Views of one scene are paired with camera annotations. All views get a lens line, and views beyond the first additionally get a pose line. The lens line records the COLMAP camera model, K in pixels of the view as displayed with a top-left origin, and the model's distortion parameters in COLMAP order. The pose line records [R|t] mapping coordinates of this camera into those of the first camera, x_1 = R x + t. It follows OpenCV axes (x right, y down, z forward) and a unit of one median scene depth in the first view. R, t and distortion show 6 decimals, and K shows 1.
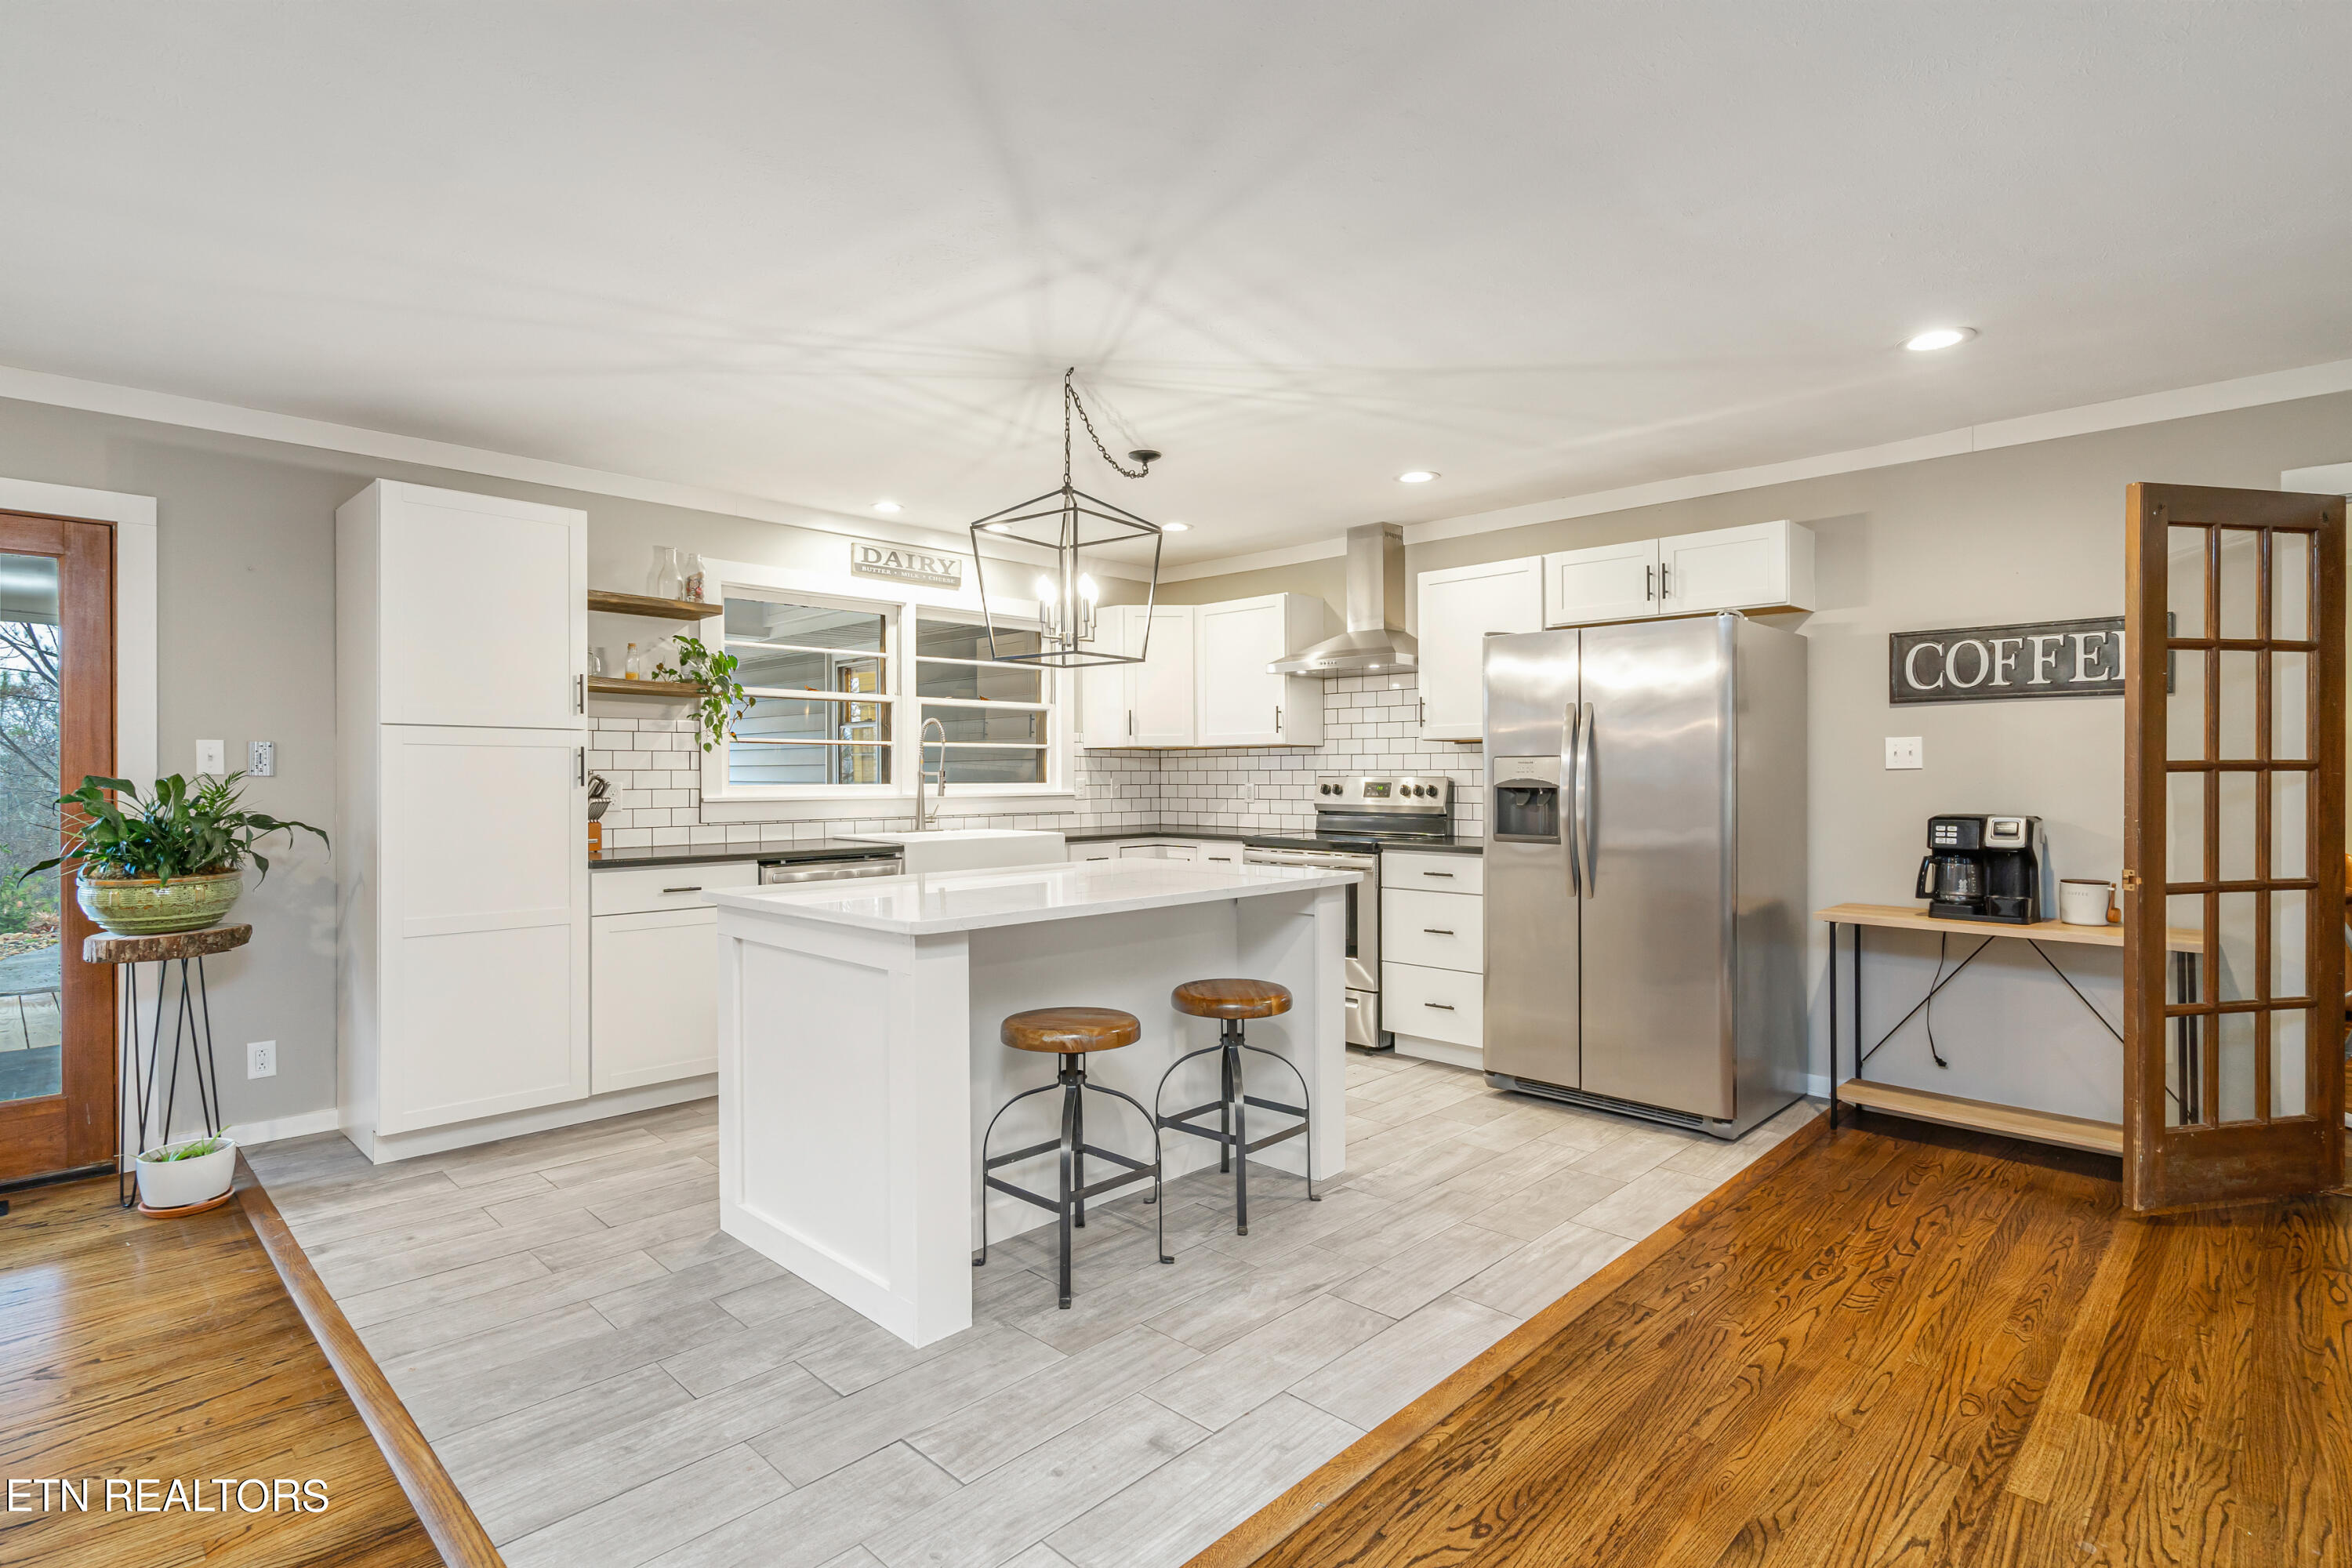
lens RADIAL K [[1156.8, 0, 1175.5], [0, 1156.8, 779.9], [0, 0, 1]] dist [-0.001225, -0.000258]
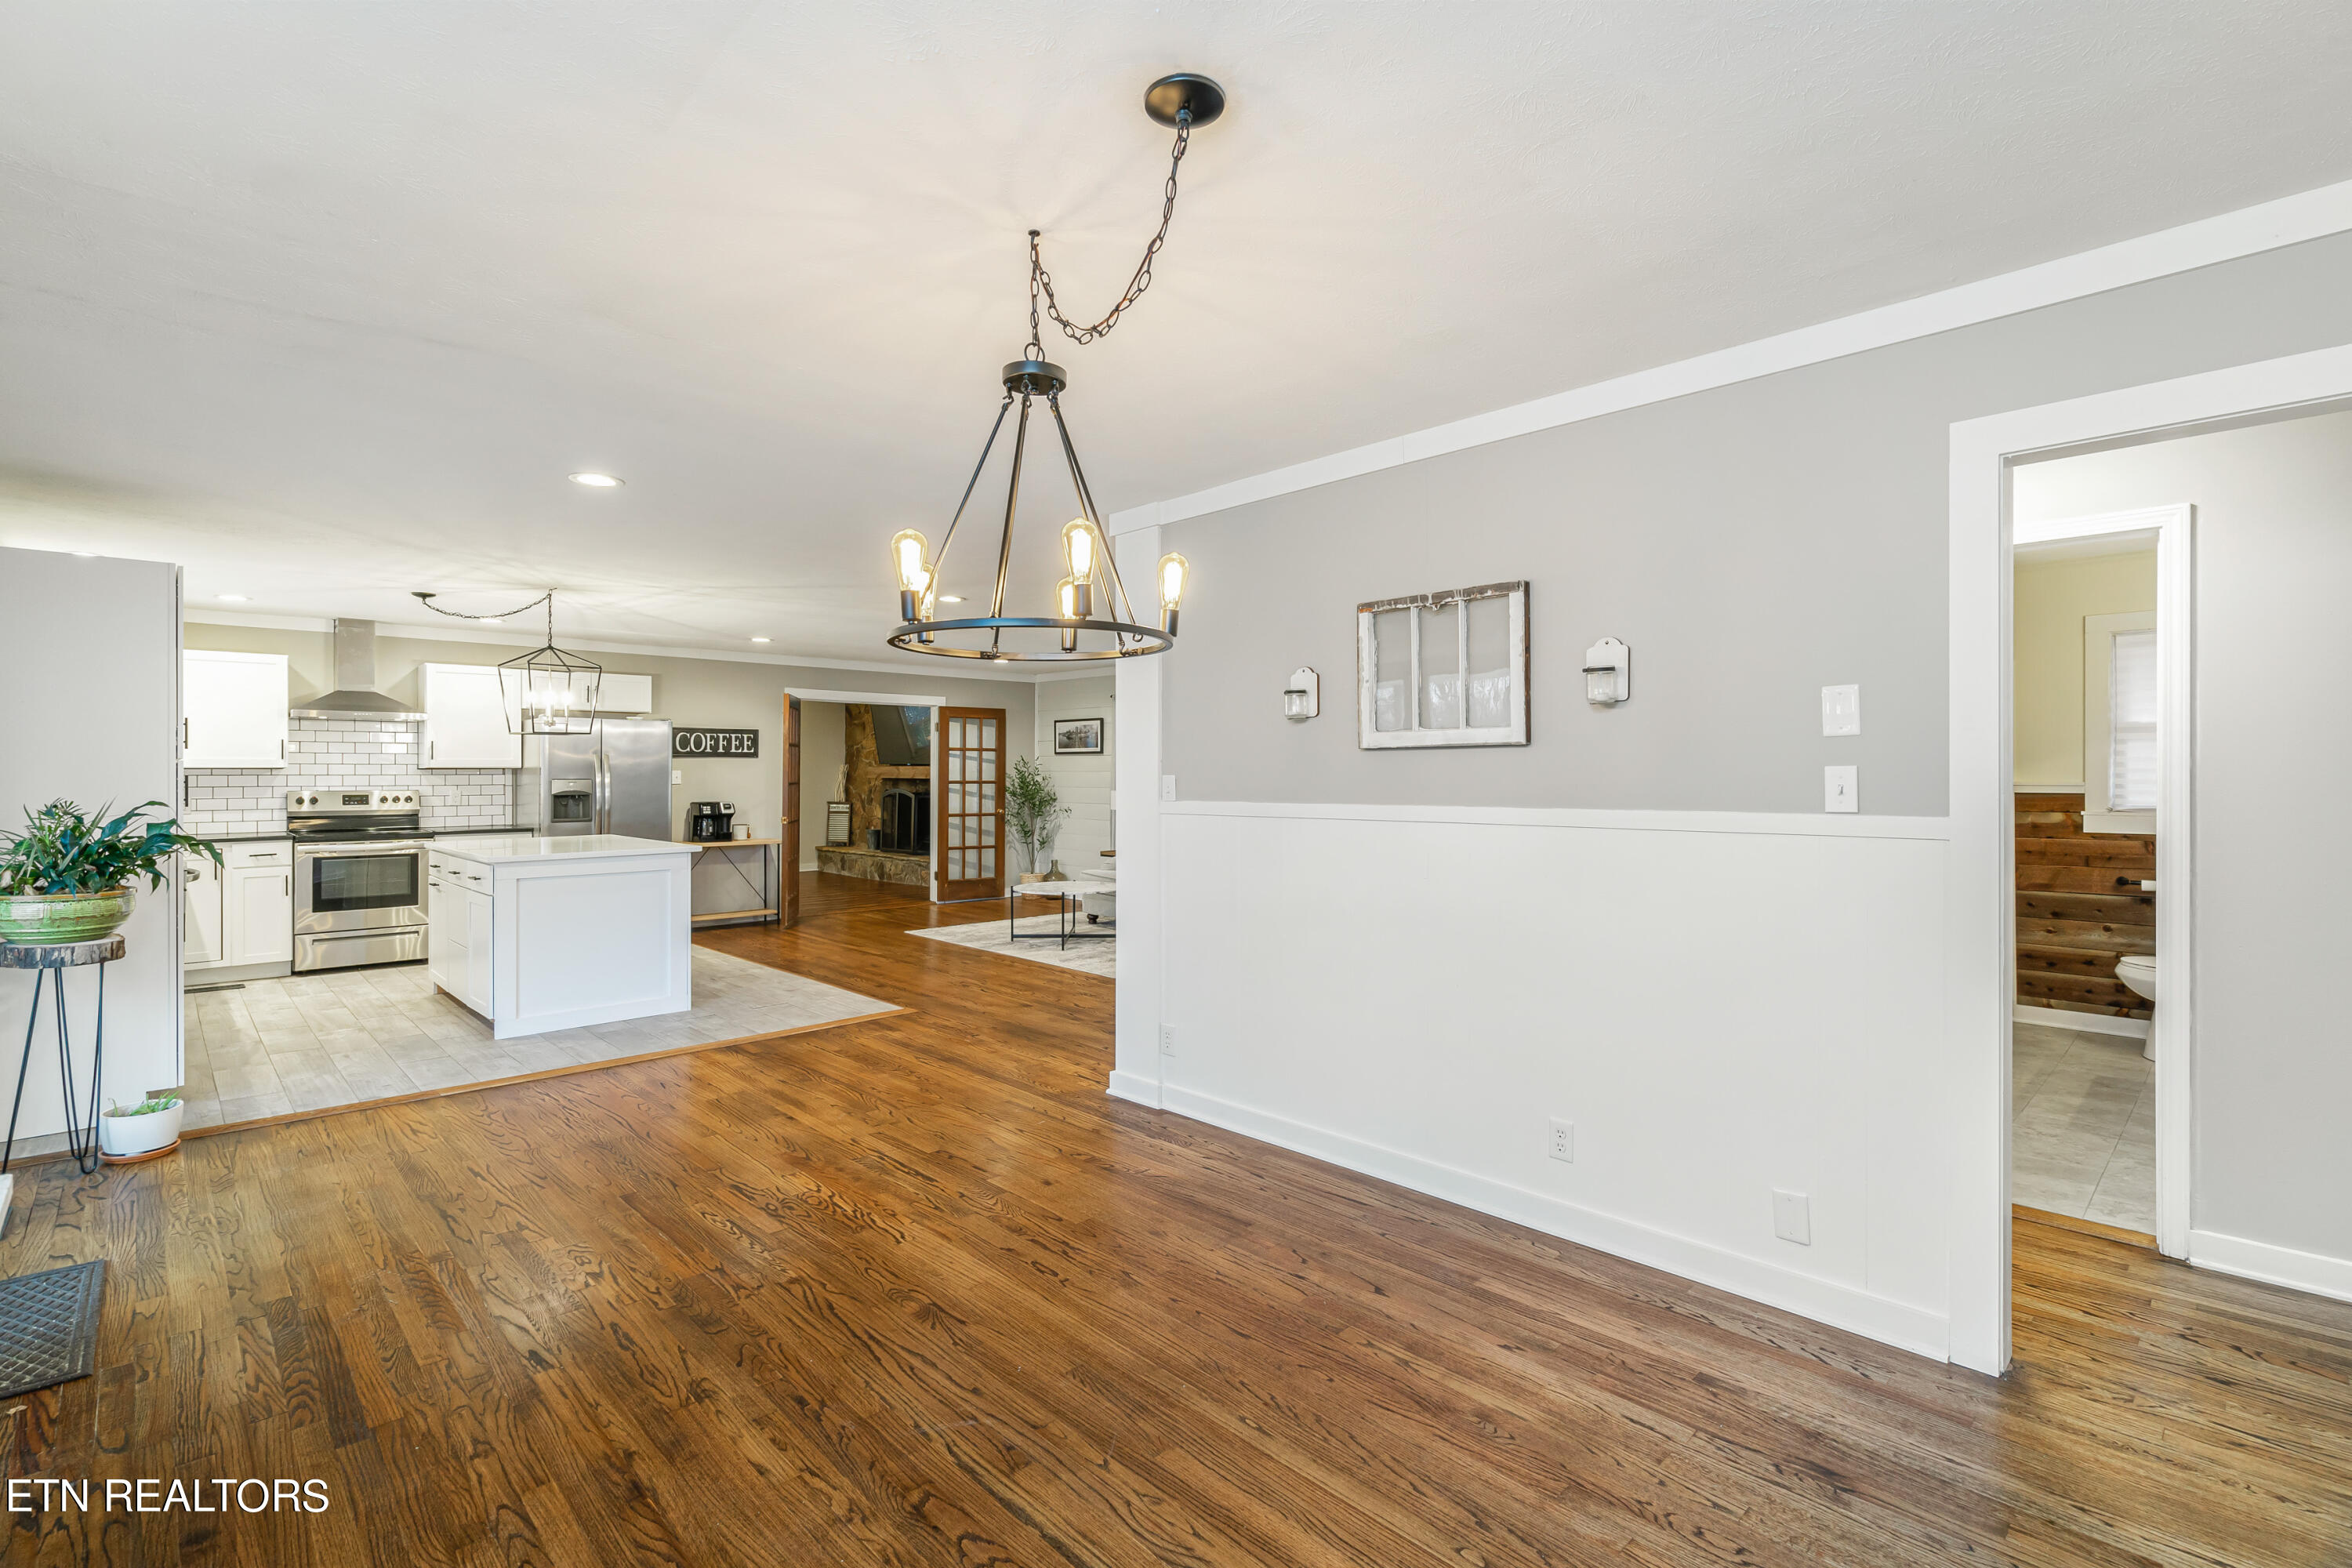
lens RADIAL K [[1072.1, 0, 1173.9], [0, 1072.1, 774.4], [0, 0, 1]] dist [-0.000342, 0.000269]
pose [[0.010136, -0.001478, 0.999948, -1.640793], [0.004688, 0.999988, 0.001430, -0.028566], [-0.999938, 0.004674, 0.010142, -0.066736]]
